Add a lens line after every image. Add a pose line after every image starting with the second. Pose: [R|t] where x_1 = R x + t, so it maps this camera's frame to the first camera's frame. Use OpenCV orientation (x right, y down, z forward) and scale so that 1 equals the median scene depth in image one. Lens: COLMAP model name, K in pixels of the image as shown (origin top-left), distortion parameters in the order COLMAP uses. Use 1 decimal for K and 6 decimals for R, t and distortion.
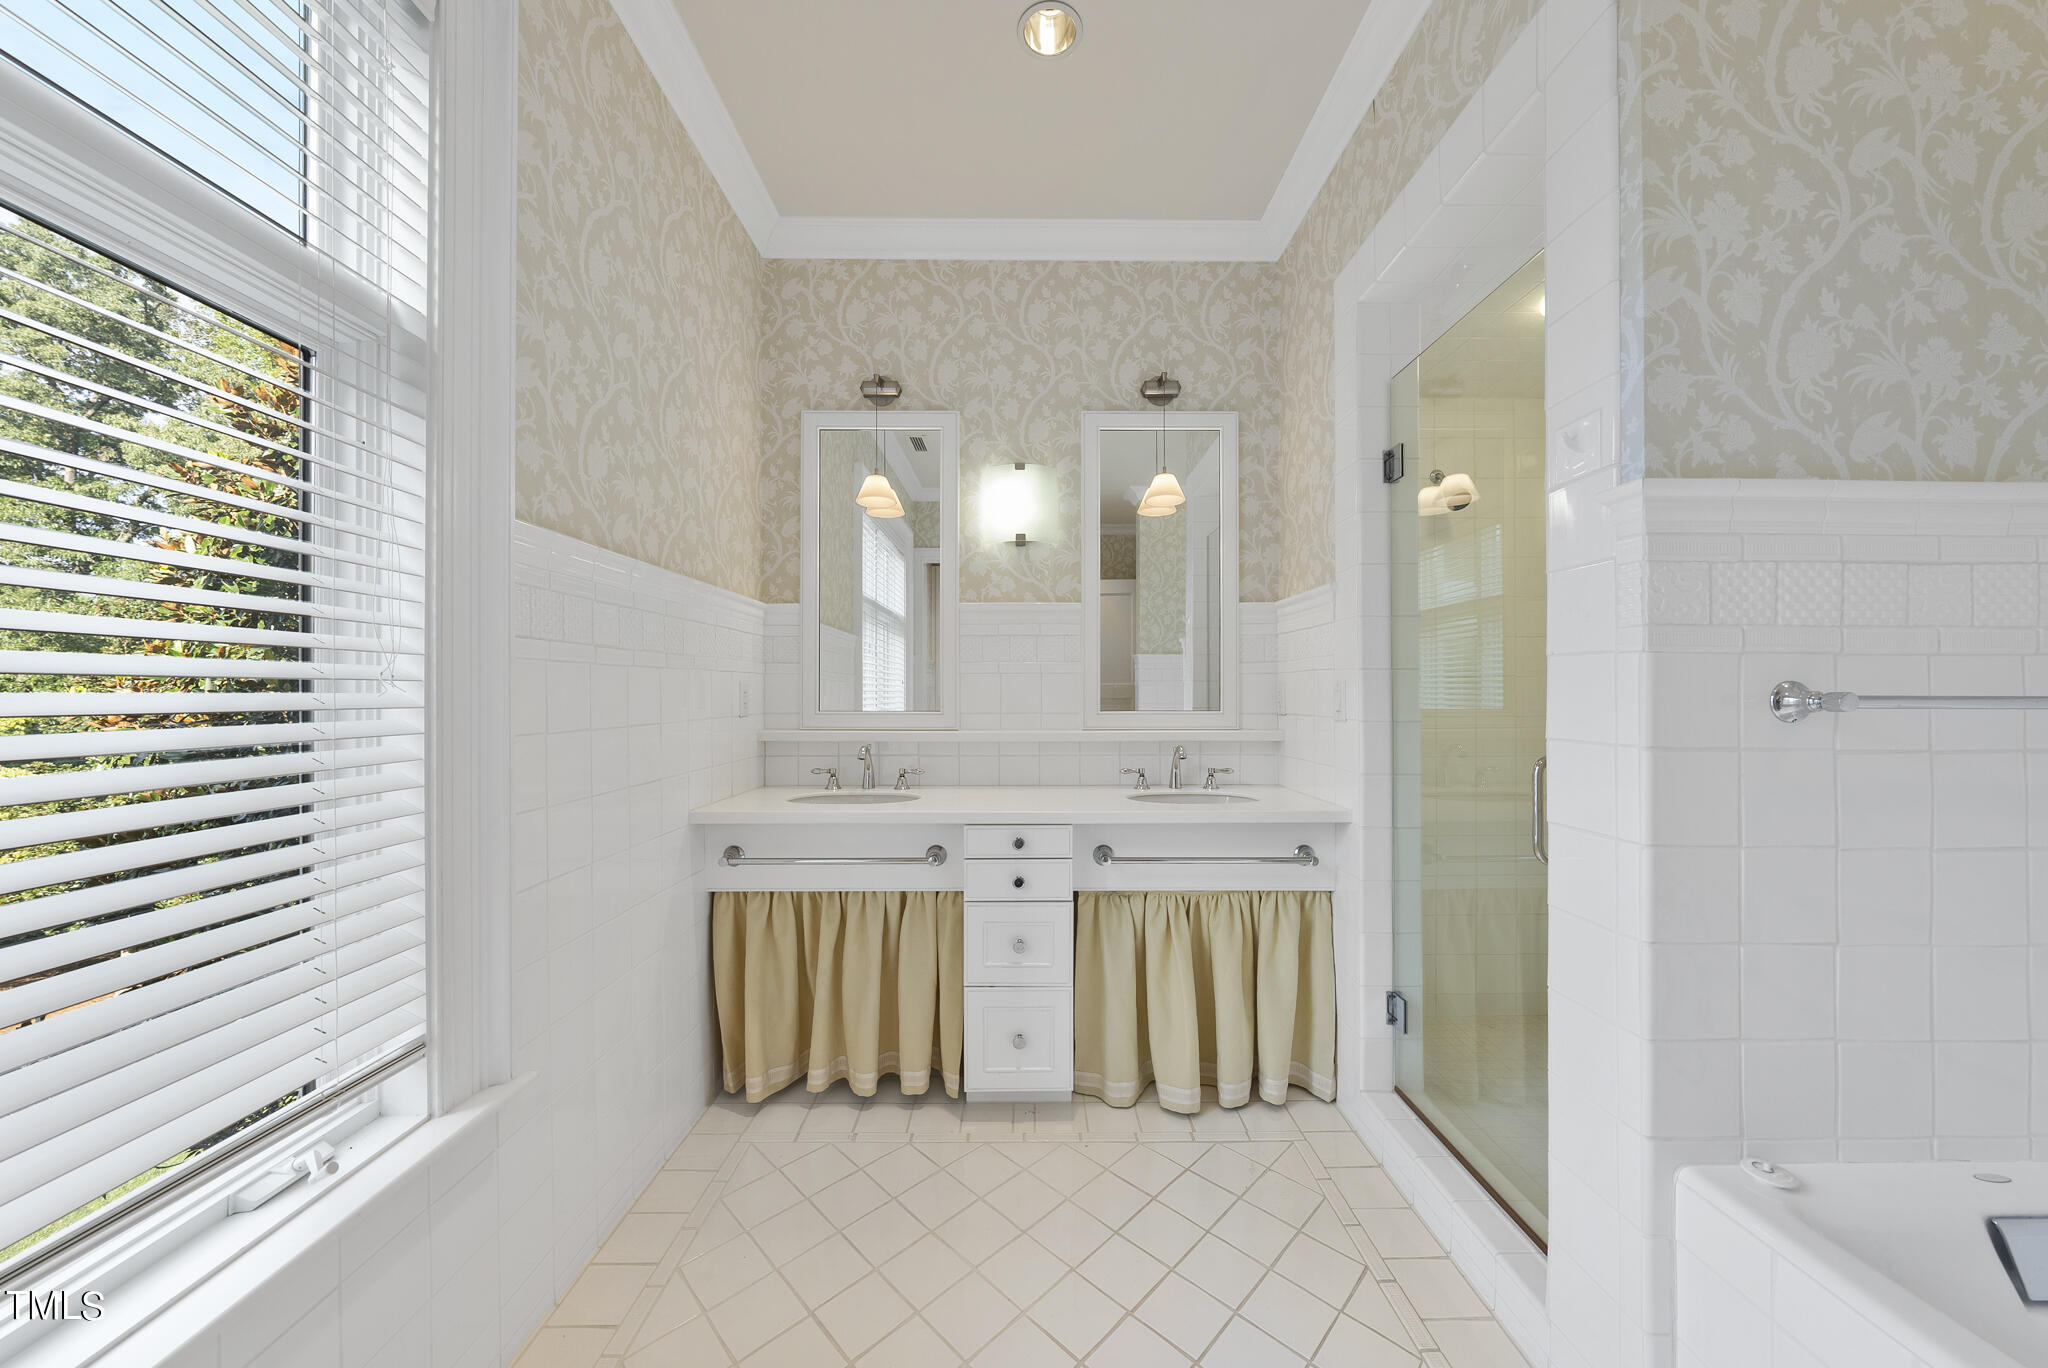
lens RADIAL K [[671.4, 0, 1002.2], [0, 671.4, 697.8], [0, 0, 1]] dist [0.002133, -0.000032]
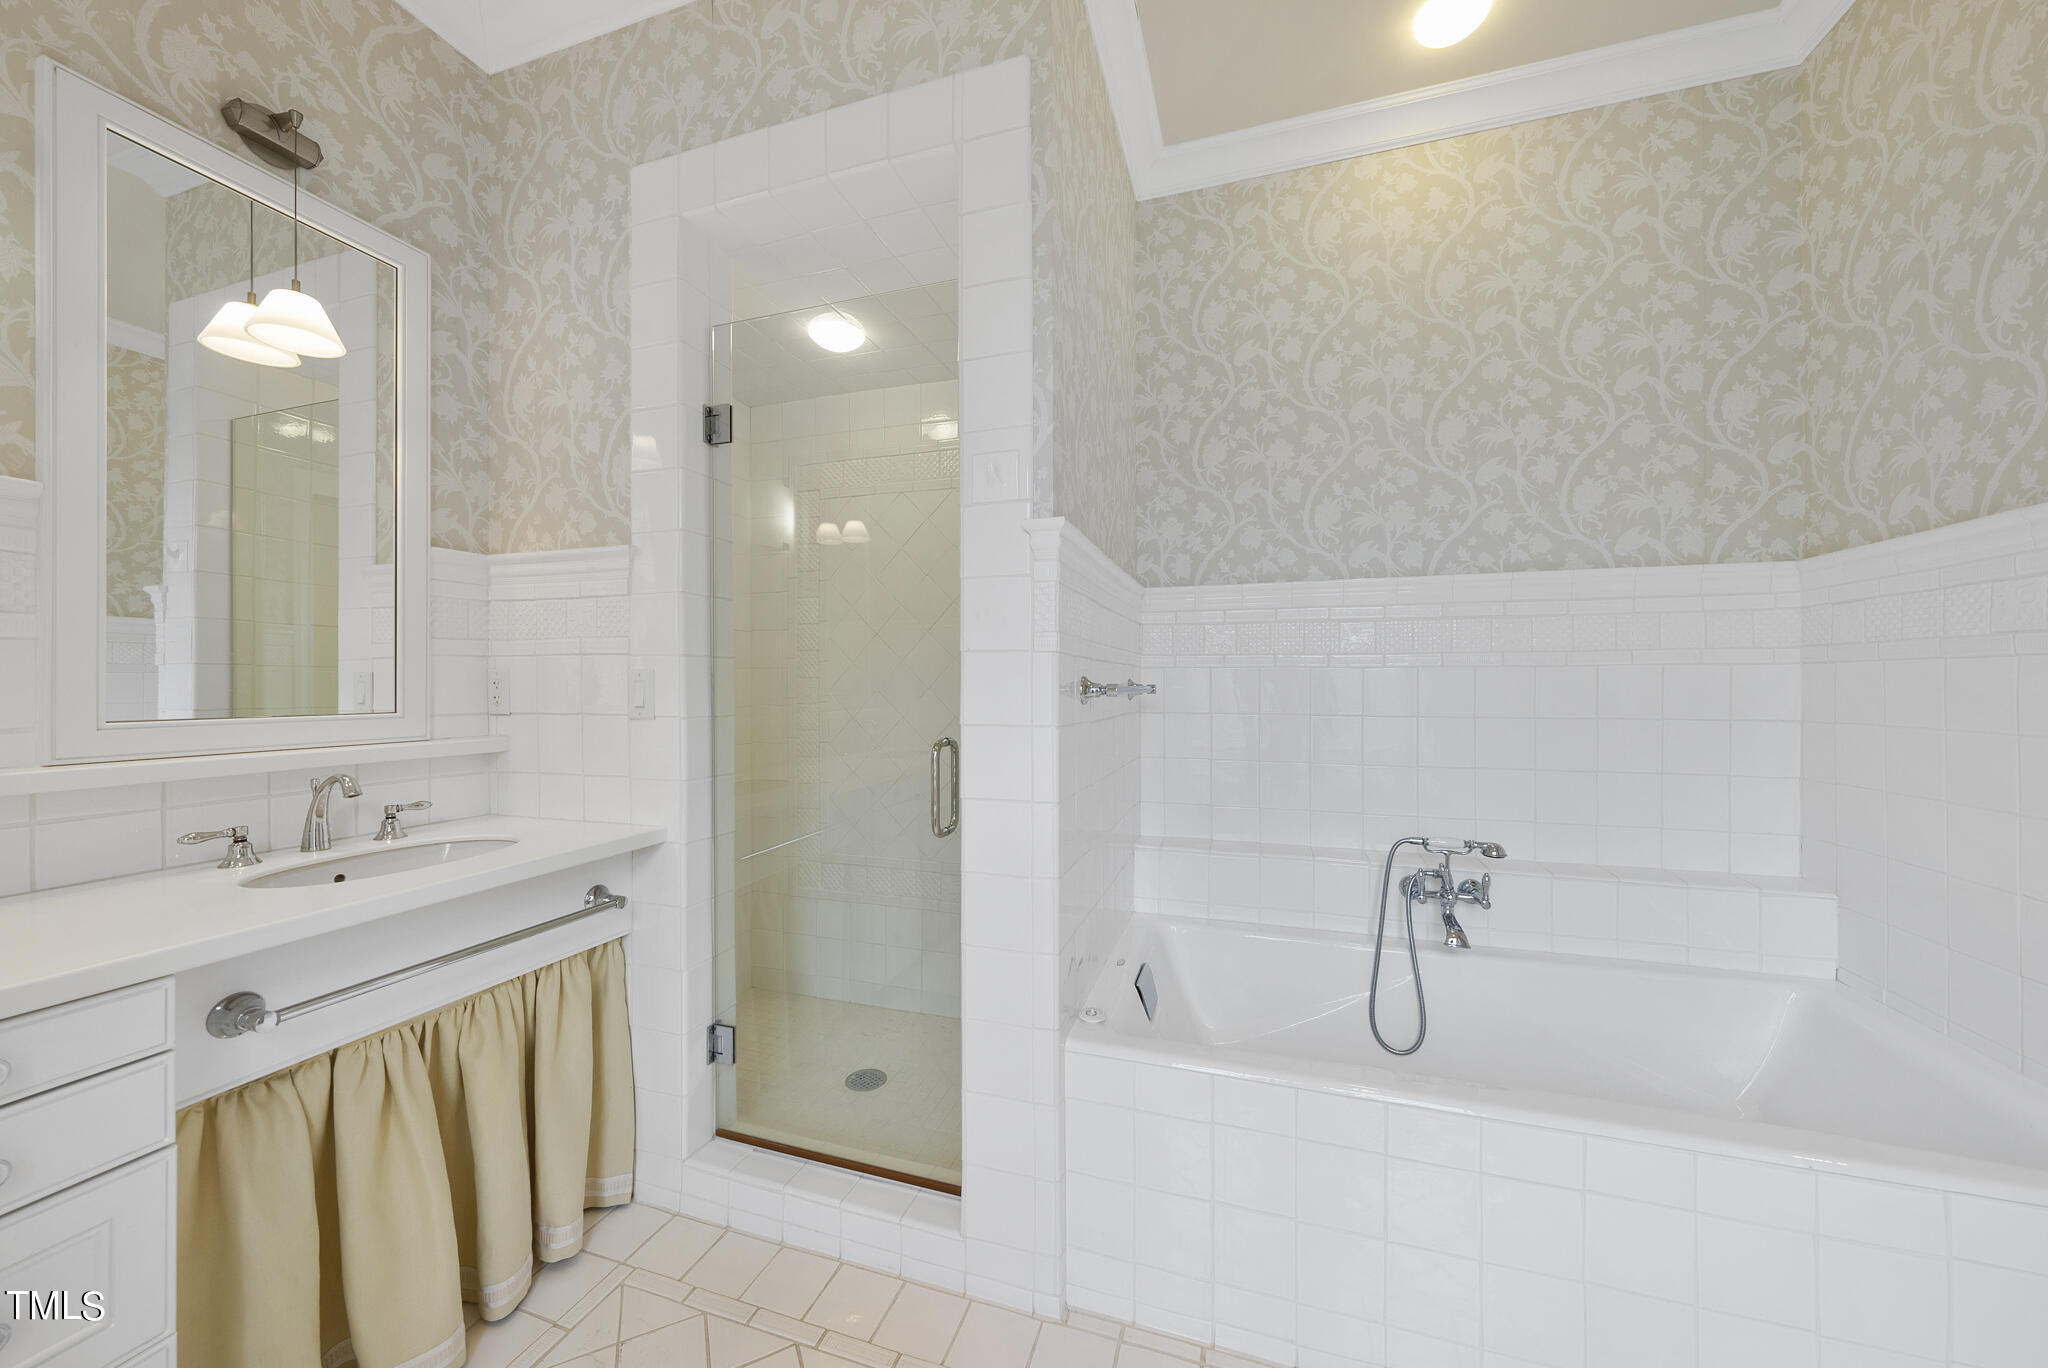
lens RADIAL K [[718.5, 0, 1018.8], [0, 718.5, 686.0], [0, 0, 1]] dist [-0.004242, 0.000503]
pose [[0.307645, -0.001859, 0.951499, -0.165831], [0.006048, 0.999982, -0.000002, -0.002381], [-0.951482, 0.005755, 0.307651, 0.290591]]
